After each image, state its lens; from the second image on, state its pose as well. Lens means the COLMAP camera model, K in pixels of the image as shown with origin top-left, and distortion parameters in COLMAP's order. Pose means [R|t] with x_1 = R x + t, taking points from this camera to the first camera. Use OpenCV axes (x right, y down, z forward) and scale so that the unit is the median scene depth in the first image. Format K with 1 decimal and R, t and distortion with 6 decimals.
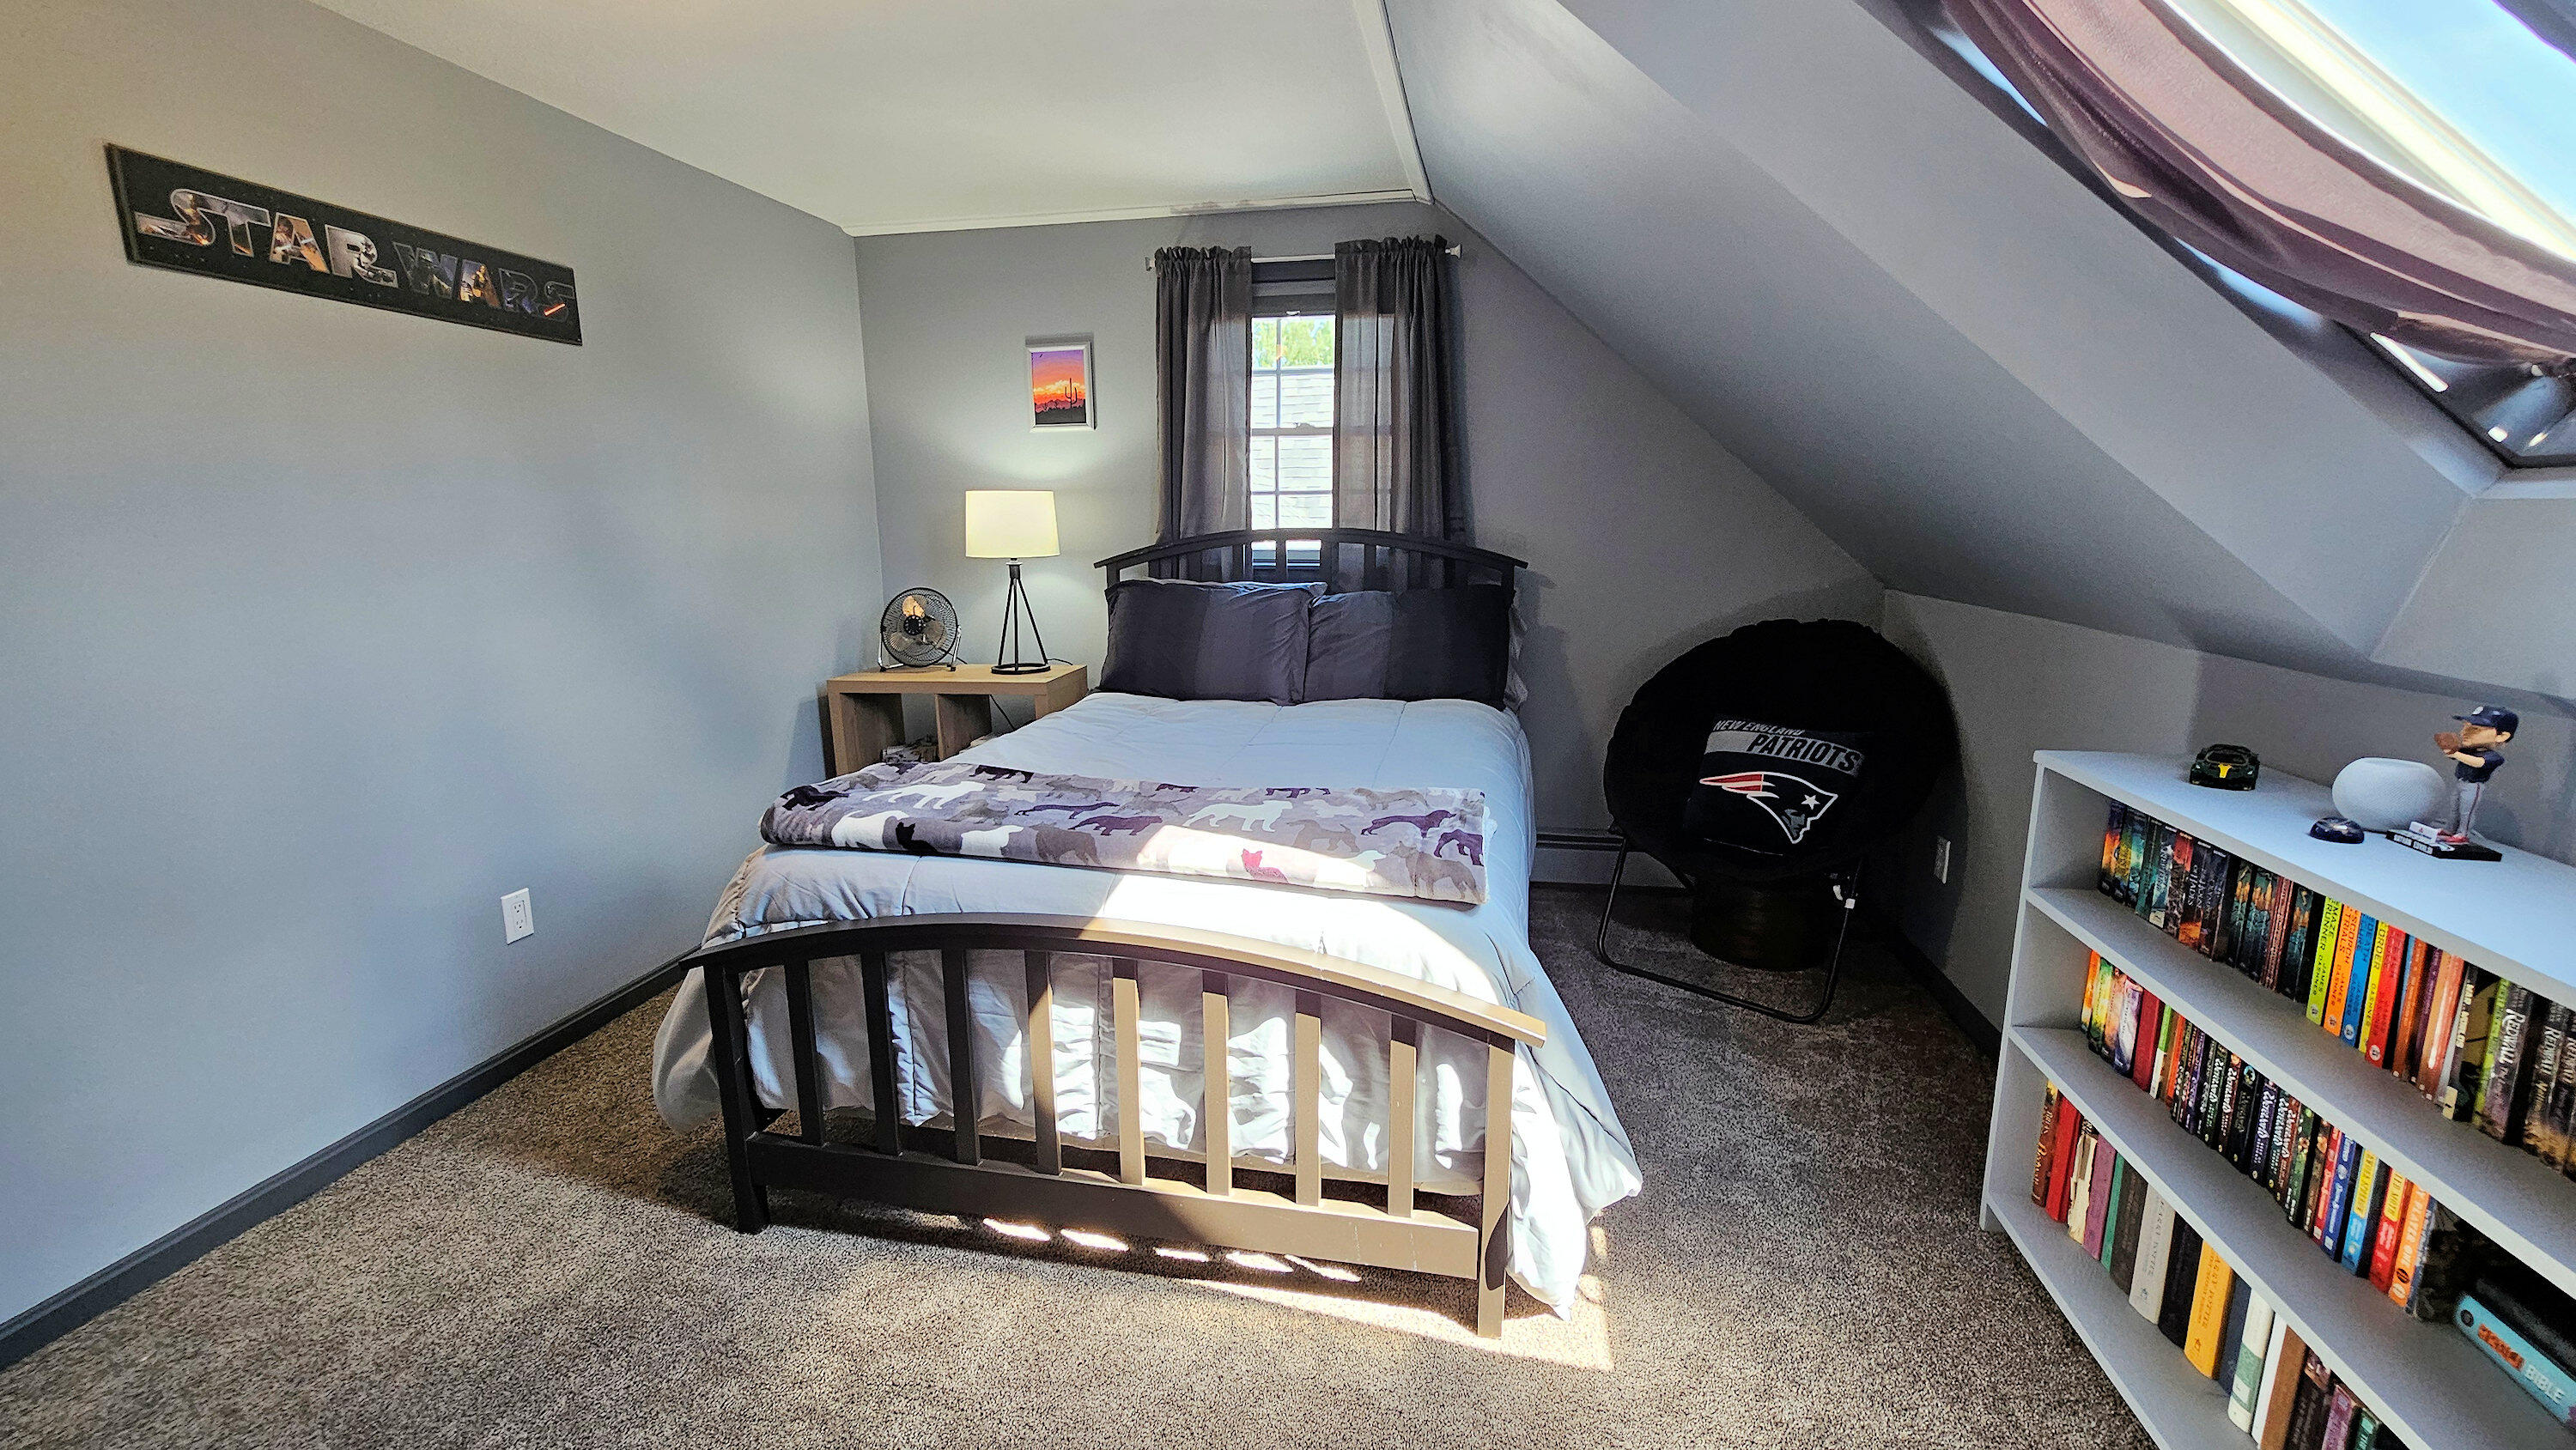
lens RADIAL K [[1061.3, 0, 1279.6], [0, 1061.3, 724.5], [0, 0, 1]] dist [0.004729, 0.000319]
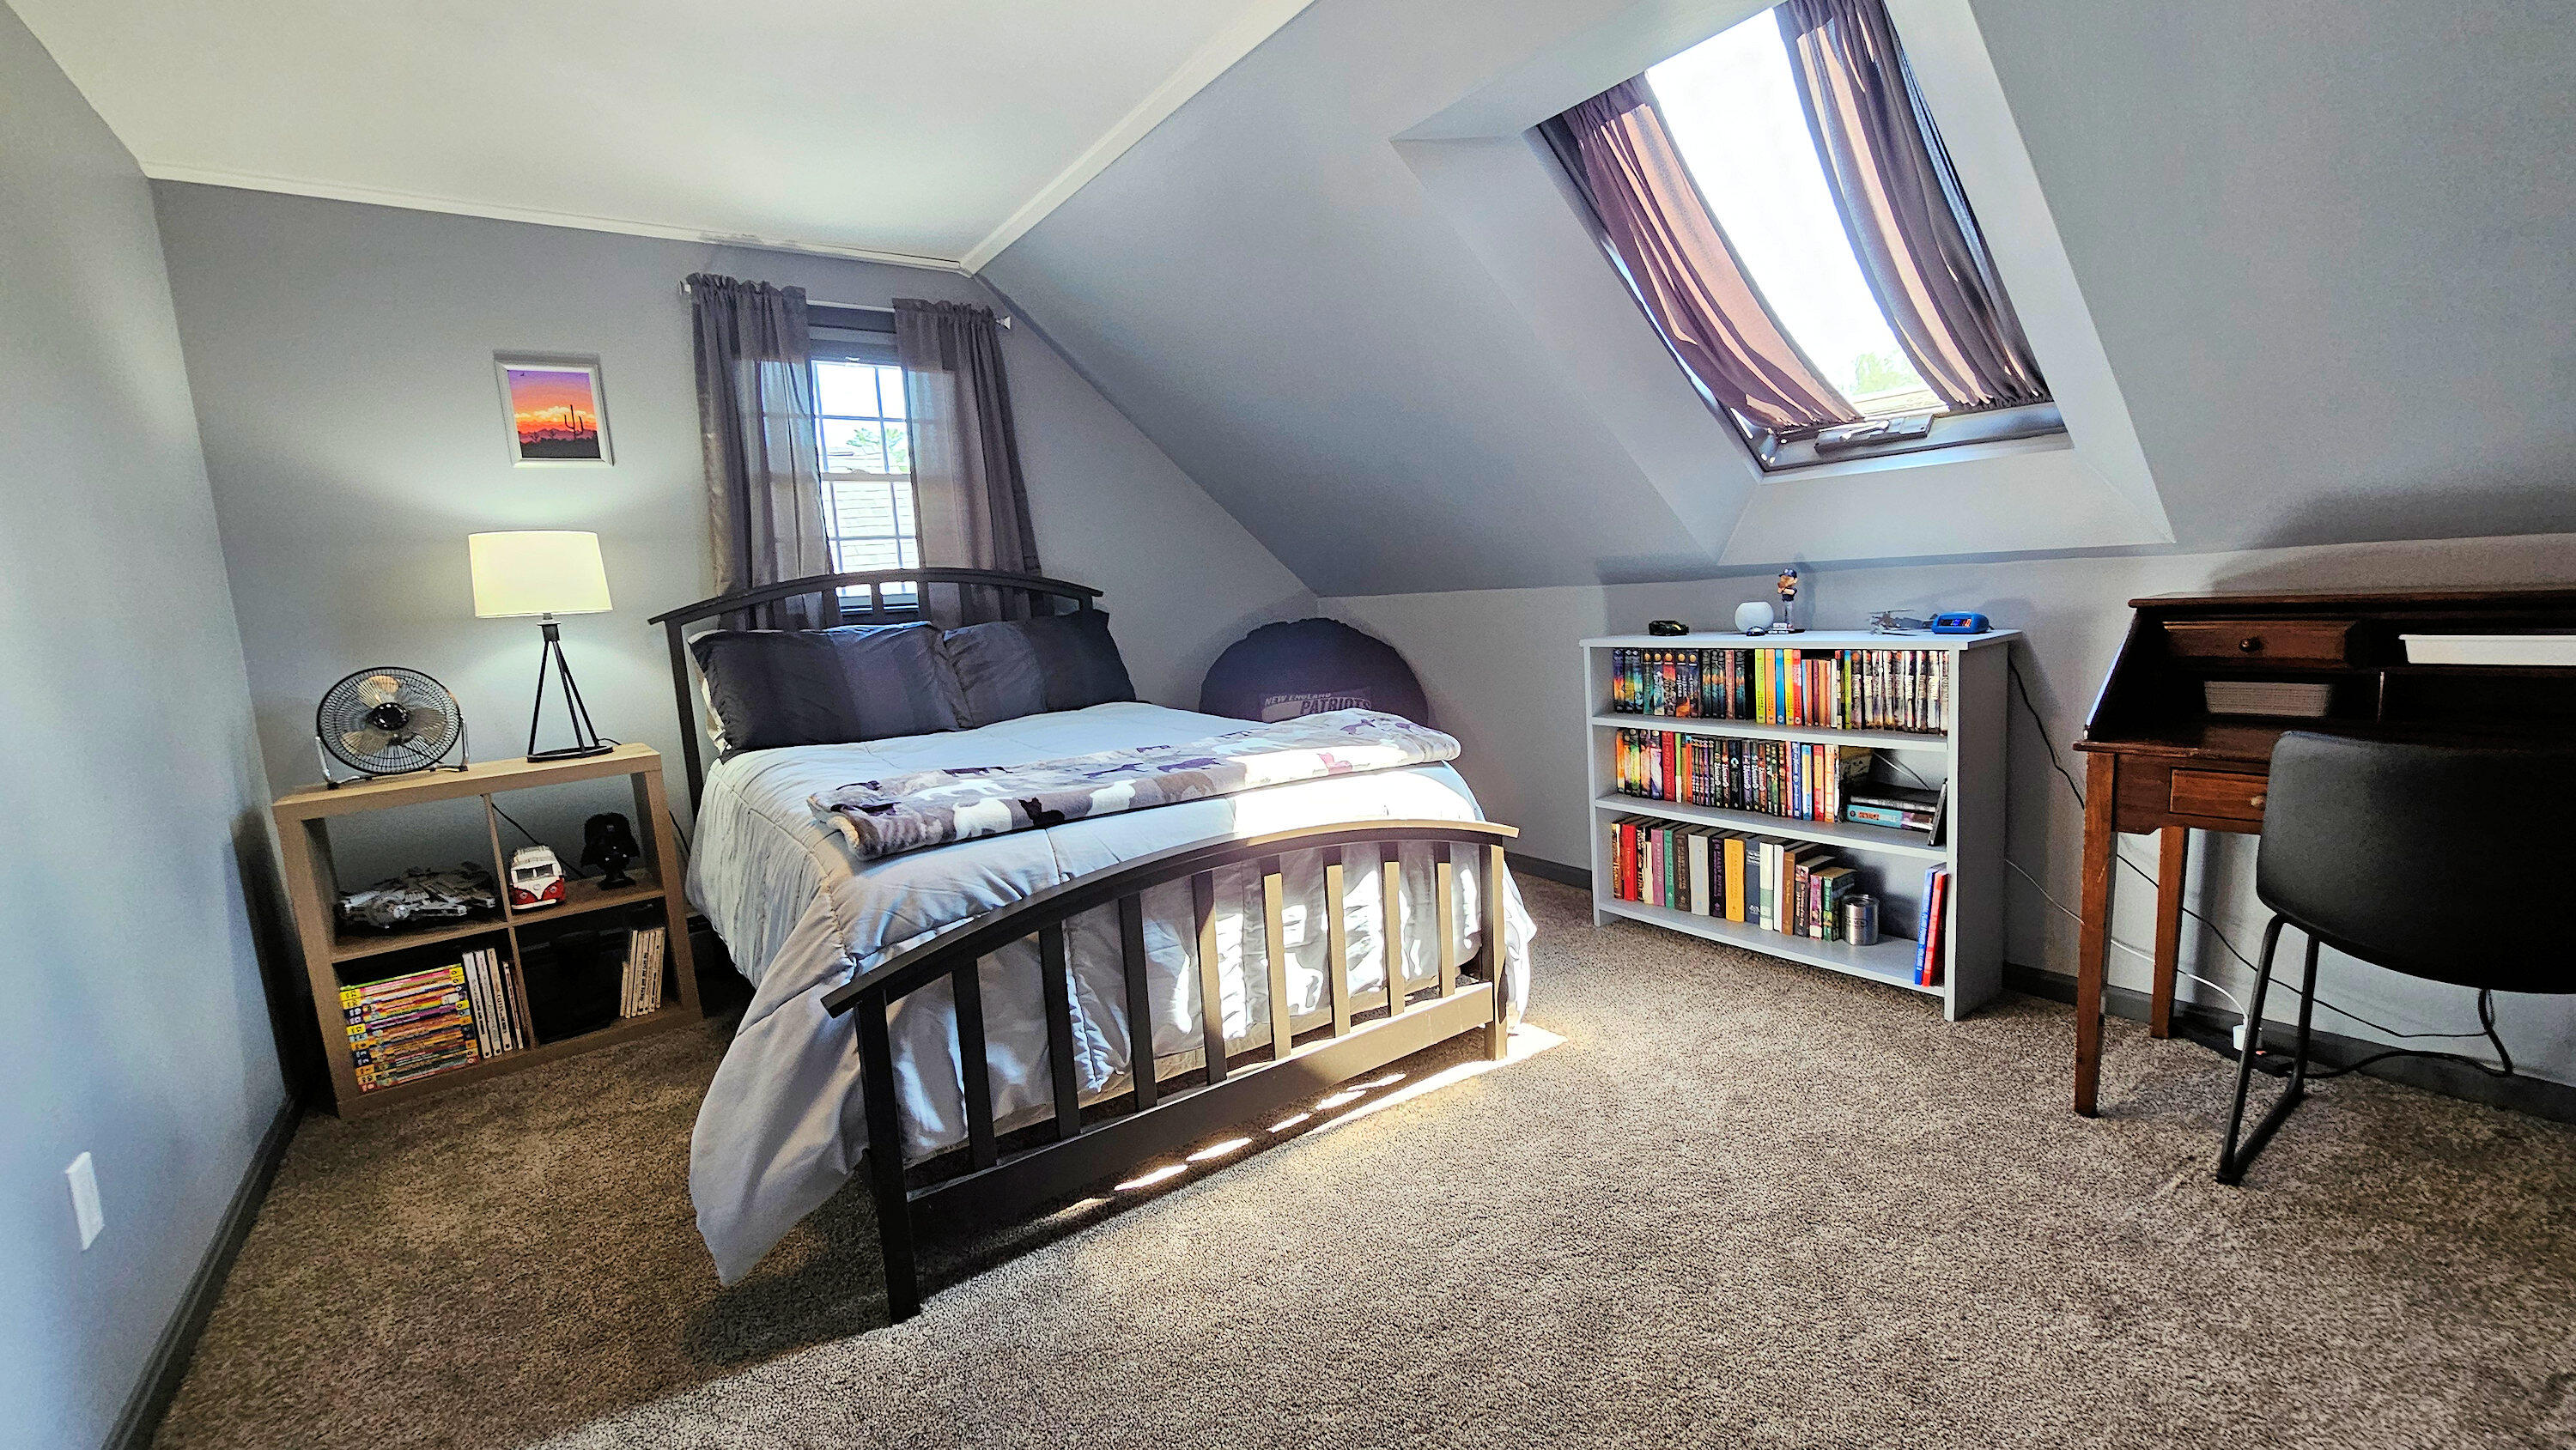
lens RADIAL K [[1061.3, 0, 1271.6], [0, 1061.3, 732.2], [0, 0, 1]] dist [0.004729, 0.000319]
pose [[0.687881, -0.131724, 0.713771, -0.893951], [0.197949, 0.980162, -0.009884, 0.086905], [-0.698310, 0.148089, 0.700309, 0.133526]]
